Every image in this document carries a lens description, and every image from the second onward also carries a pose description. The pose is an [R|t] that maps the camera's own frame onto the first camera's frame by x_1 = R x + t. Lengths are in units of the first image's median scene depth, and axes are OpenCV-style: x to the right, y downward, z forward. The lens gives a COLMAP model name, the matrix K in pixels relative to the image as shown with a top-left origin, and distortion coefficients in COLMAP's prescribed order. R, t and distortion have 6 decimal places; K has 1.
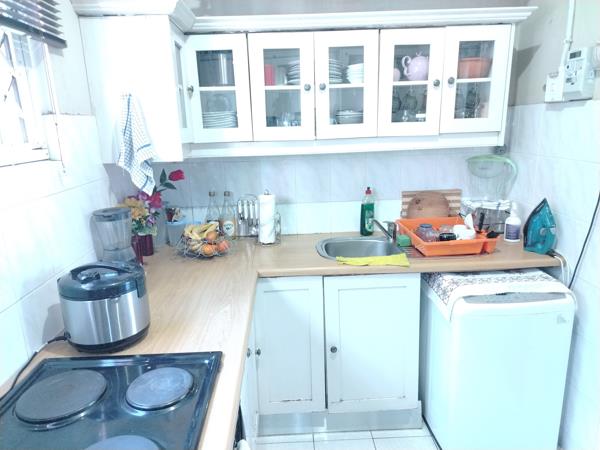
lens RADIAL K [[416.8, 0, 298.2], [0, 416.8, 226.7], [0, 0, 1]] dist [0.065665, -0.074890]
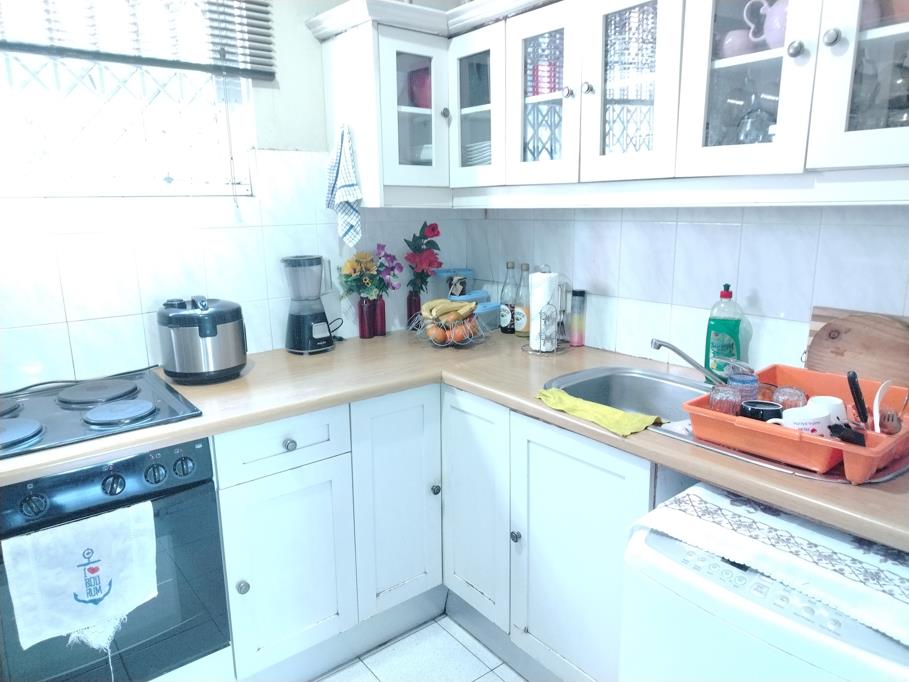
lens RADIAL K [[628.0, 0, 452.2], [0, 628.0, 343.4], [0, 0, 1]] dist [0.069804, -0.083518]
pose [[0.585293, 0.201931, -0.785275, 0.681921], [-0.194377, 0.975195, 0.105892, -0.052117], [0.787179, 0.090661, 0.610025, 0.358572]]
